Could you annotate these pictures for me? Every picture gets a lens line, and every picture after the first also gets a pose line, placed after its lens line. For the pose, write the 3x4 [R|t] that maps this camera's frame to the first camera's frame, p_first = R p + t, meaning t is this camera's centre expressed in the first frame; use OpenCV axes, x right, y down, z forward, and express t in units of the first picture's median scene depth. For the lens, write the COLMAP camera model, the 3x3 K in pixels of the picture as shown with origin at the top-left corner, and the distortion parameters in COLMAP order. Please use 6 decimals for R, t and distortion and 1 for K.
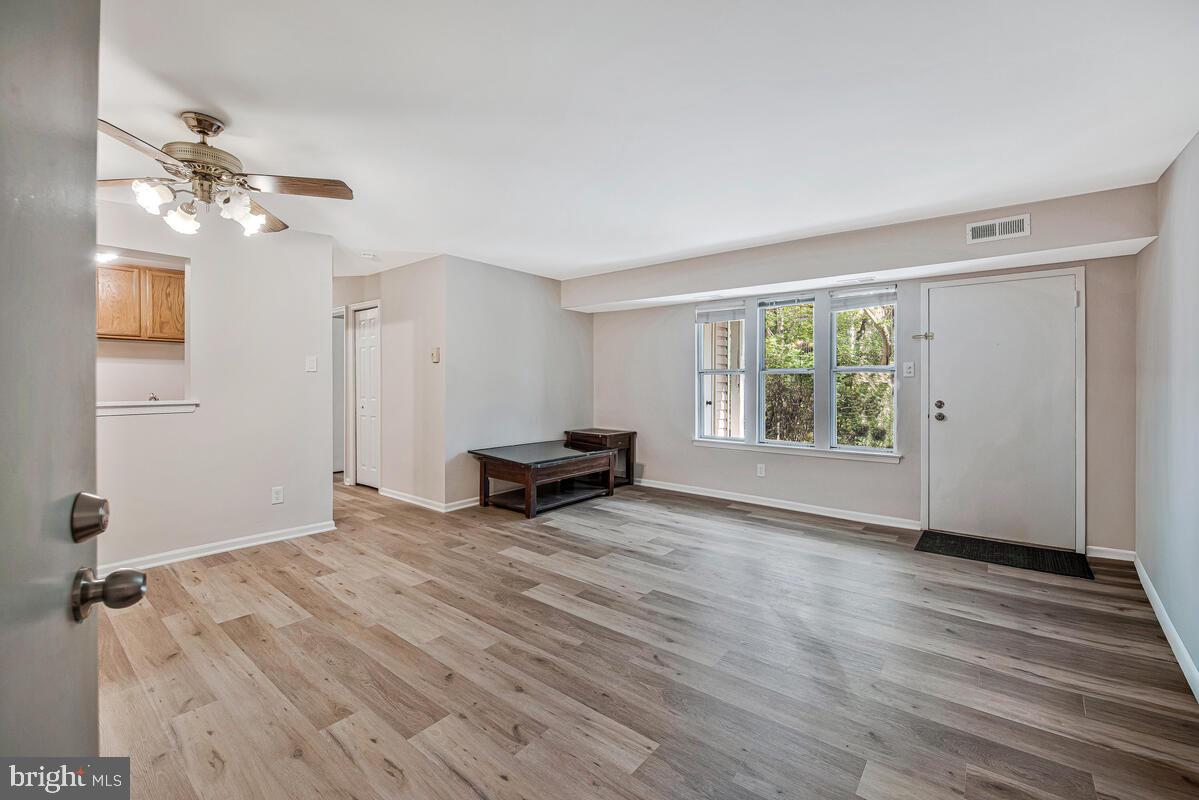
lens RADIAL K [[495.7, 0, 598.7], [0, 495.7, 382.5], [0, 0, 1]] dist [-0.014935, -0.000574]
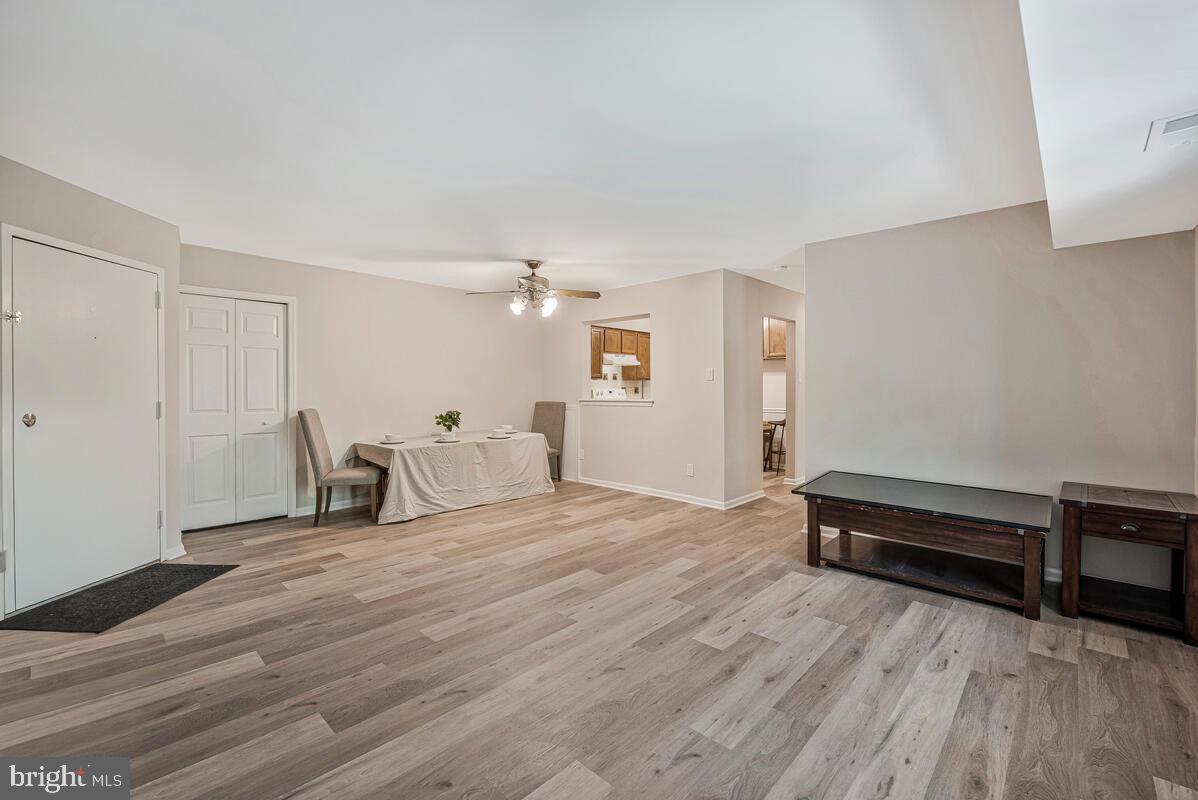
lens RADIAL K [[504.2, 0, 599.5], [0, 504.2, 388.0], [0, 0, 1]] dist [-0.006634, -0.006028]
pose [[-0.083605, -0.001255, -0.996498, 1.042625], [-0.003458, 0.999994, -0.000970, -0.000820], [0.996493, 0.003365, -0.083609, 1.144878]]
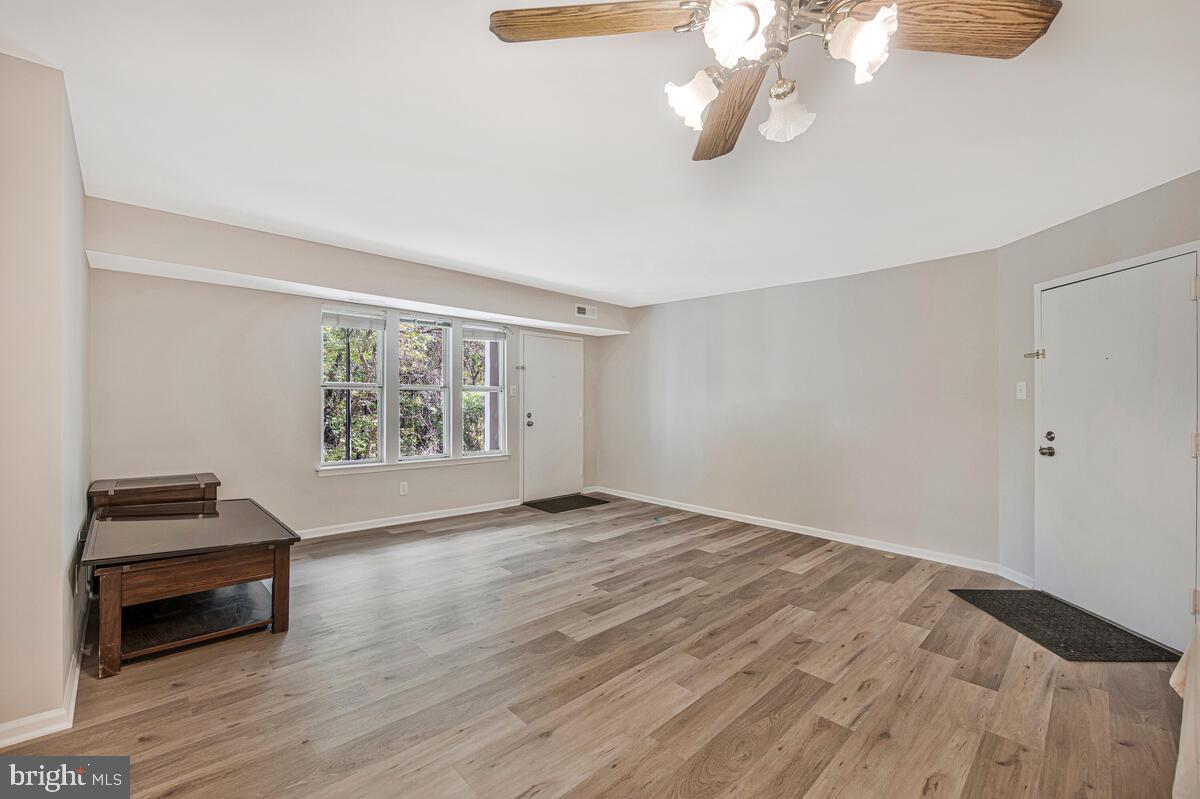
lens RADIAL K [[496.1, 0, 599.2], [0, 496.1, 382.0], [0, 0, 1]] dist [-0.014935, -0.000574]
pose [[0.123656, 0.036910, 0.991638, -1.057898], [-0.011740, 0.999292, -0.035731, -0.005057], [-0.992256, -0.007224, 0.124002, 0.869470]]
